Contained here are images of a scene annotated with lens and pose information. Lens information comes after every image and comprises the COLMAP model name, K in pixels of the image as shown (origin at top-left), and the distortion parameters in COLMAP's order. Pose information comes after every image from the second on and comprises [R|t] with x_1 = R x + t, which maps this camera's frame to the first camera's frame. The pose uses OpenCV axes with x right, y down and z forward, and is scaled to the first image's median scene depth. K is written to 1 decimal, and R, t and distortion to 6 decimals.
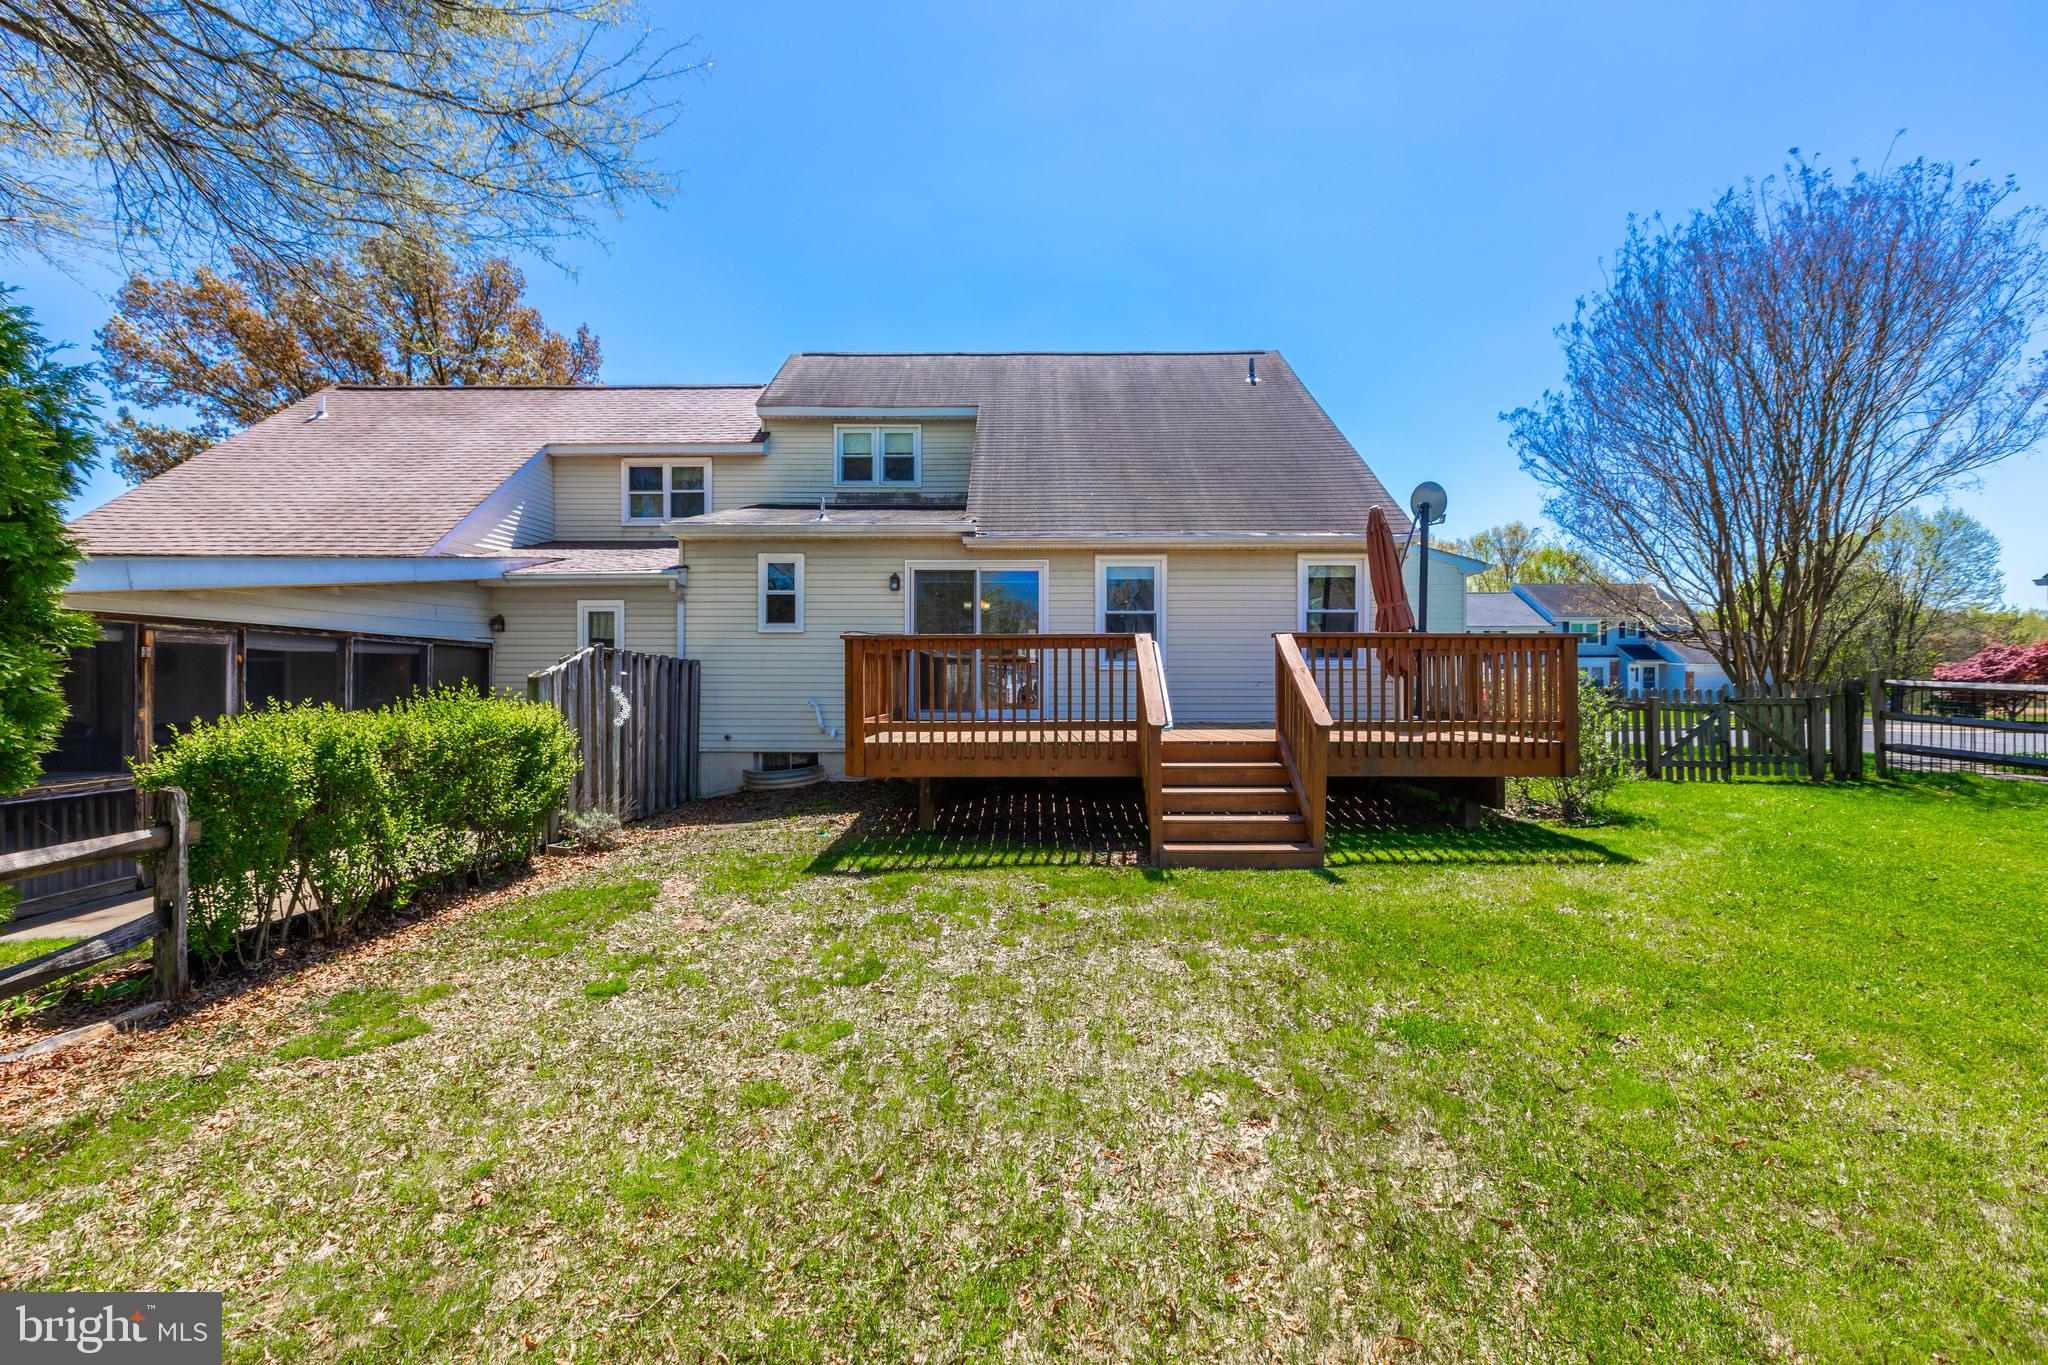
lens RADIAL K [[908.9, 0, 1023.2], [0, 908.9, 674.9], [0, 0, 1]] dist [0.001587, -0.000021]
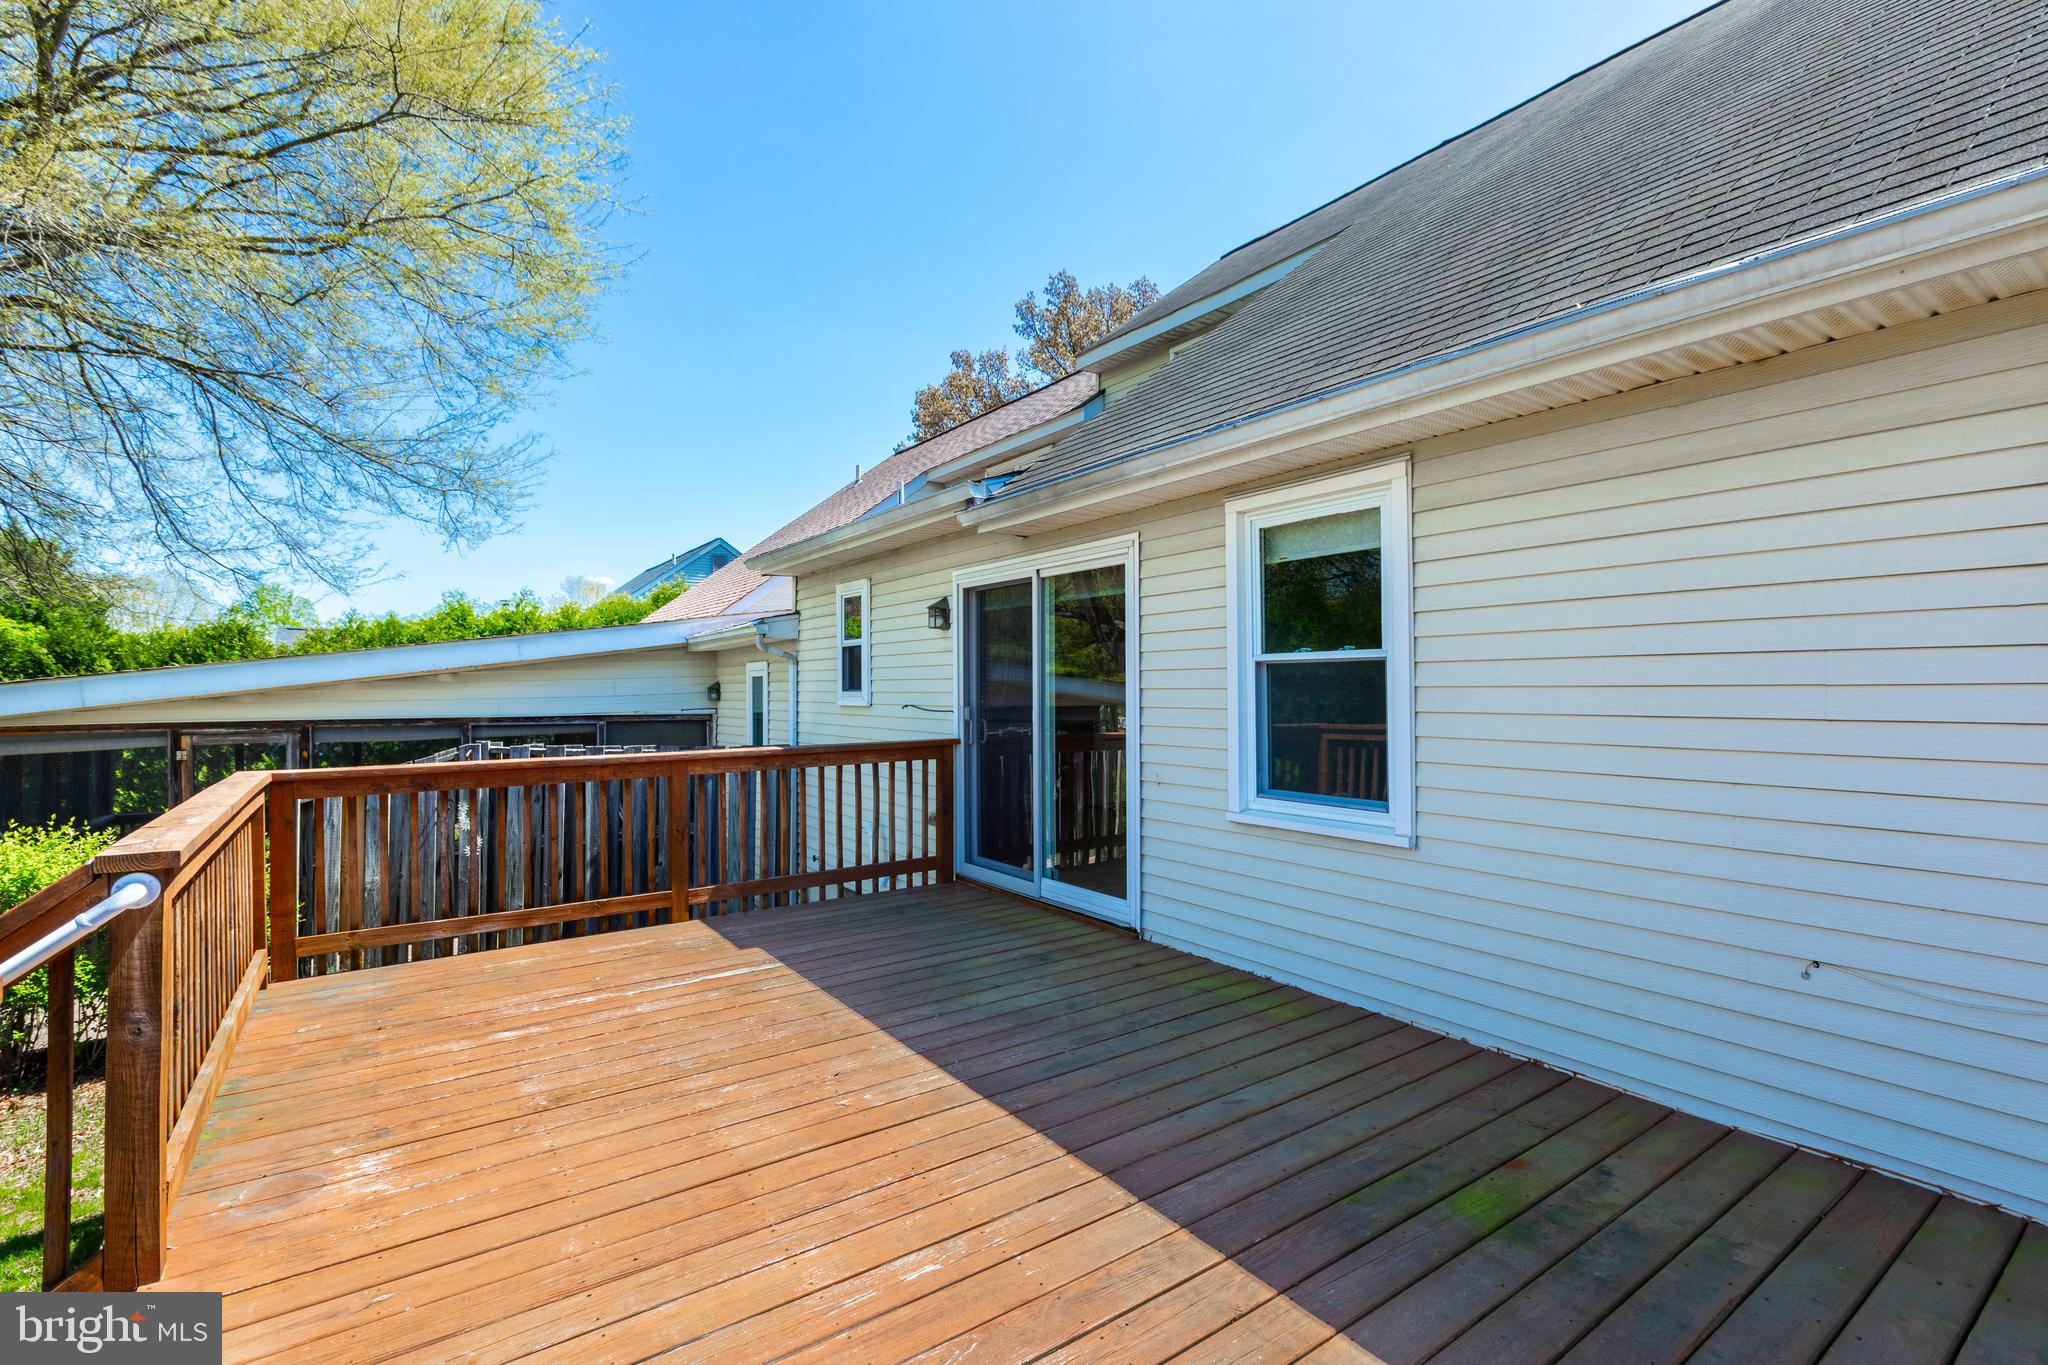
lens RADIAL K [[917.3, 0, 1020.8], [0, 917.3, 674.6], [0, 0, 1]] dist [-0.000268, 0.000079]
pose [[0.579317, -0.015530, -0.814954, 0.325474], [0.012728, 0.999869, -0.010005, -0.060135], [0.815003, -0.004577, 0.579439, 0.718749]]
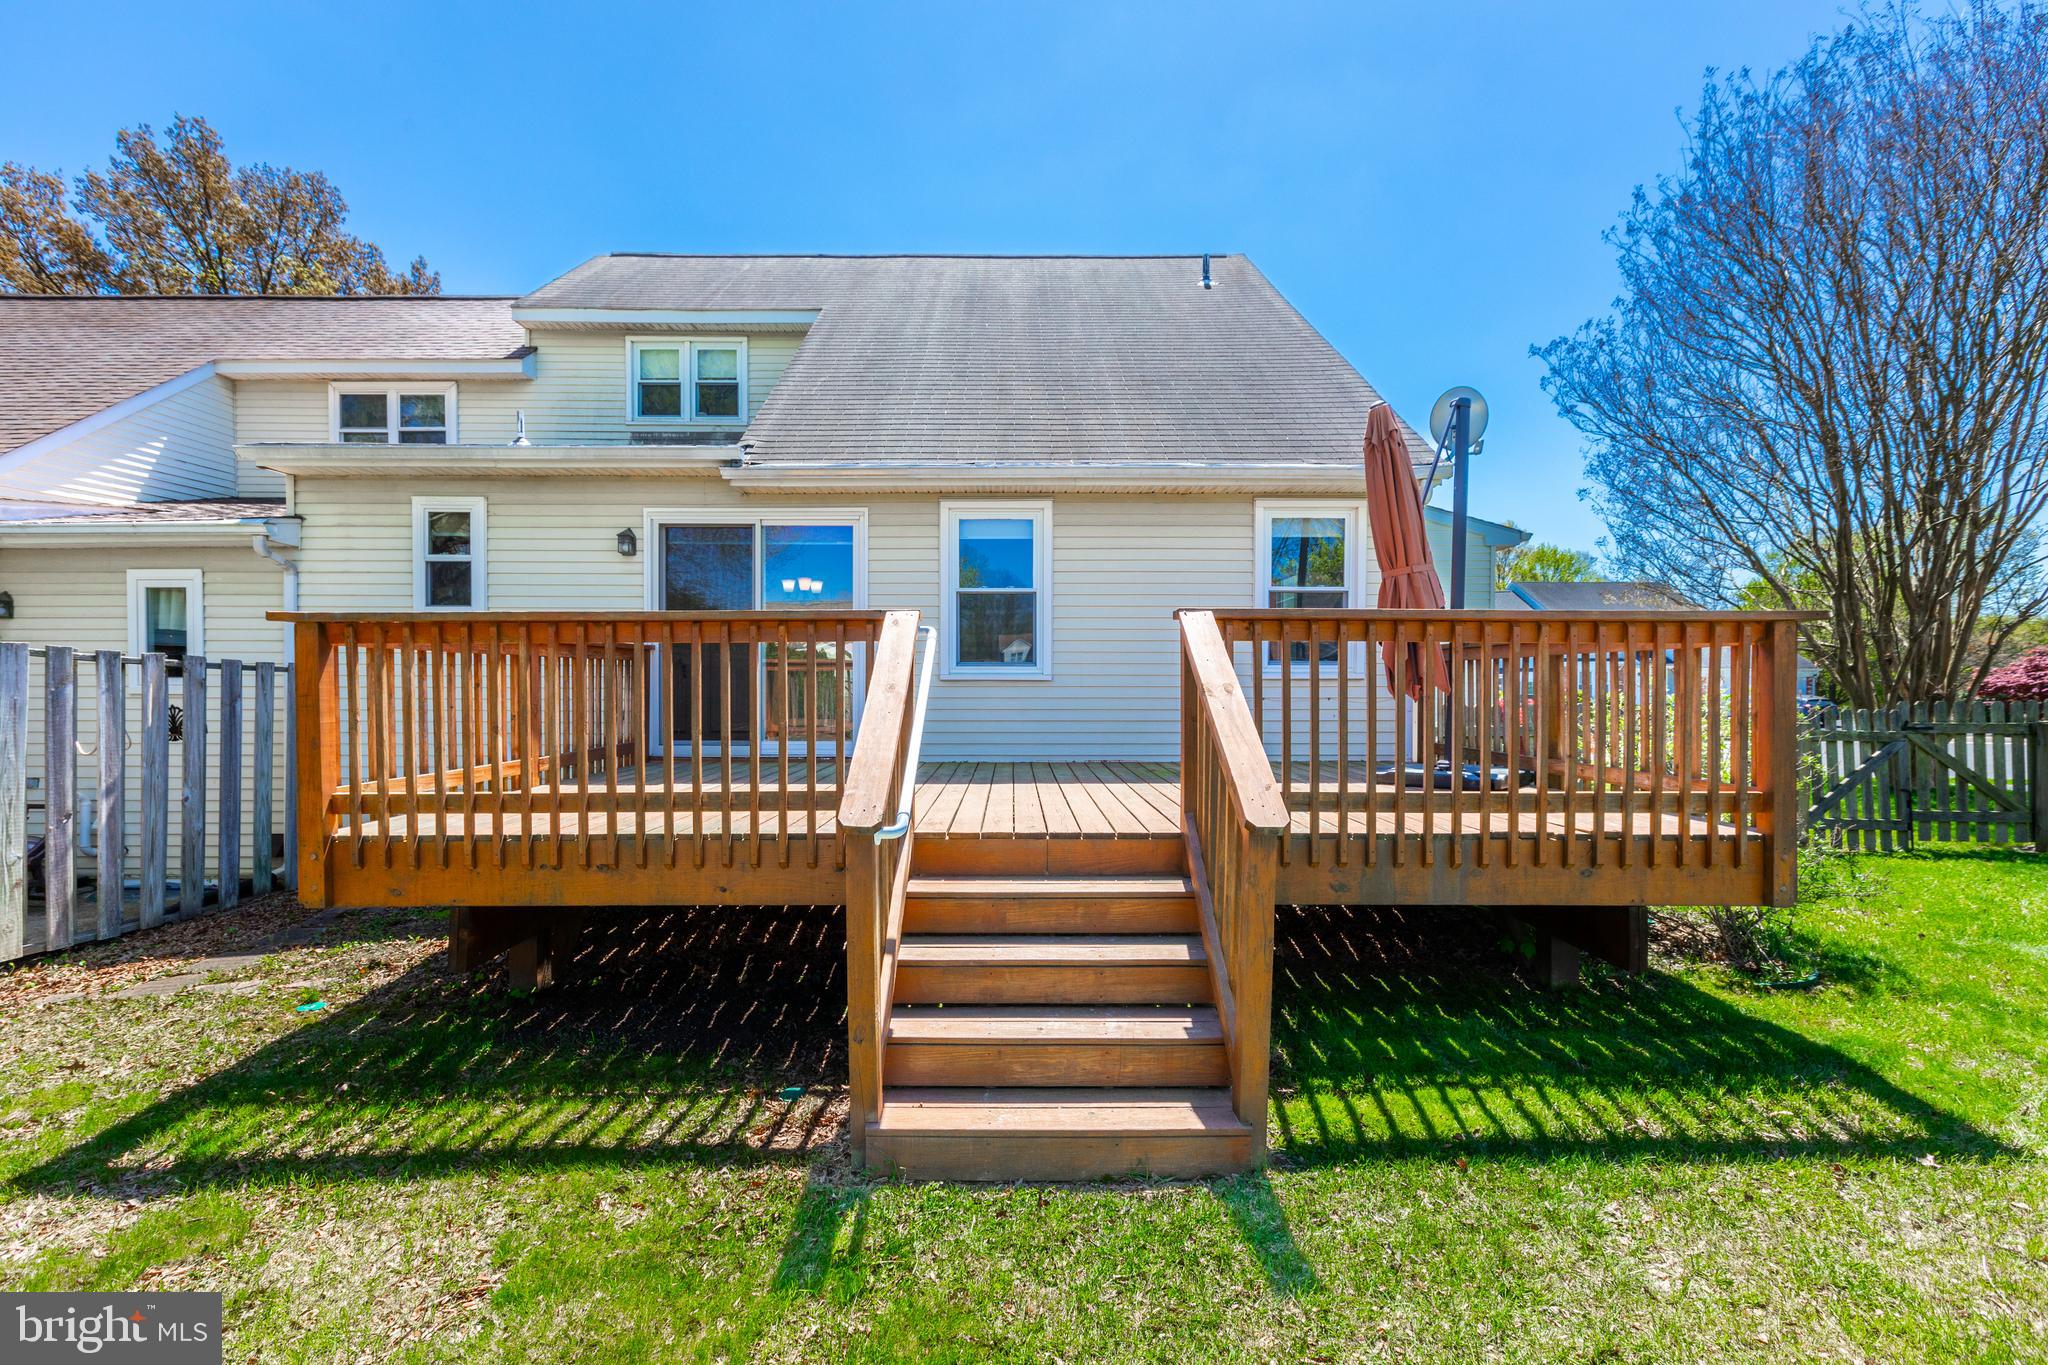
lens RADIAL K [[914.6, 0, 1020.6], [0, 914.6, 693.0], [0, 0, 1]] dist [0.000770, 0.000000]
pose [[0.999932, 0.000894, 0.011623, 0.127070], [-0.001080, 0.999870, 0.016074, -0.006430], [-0.011607, -0.016085, 0.999803, 0.349173]]
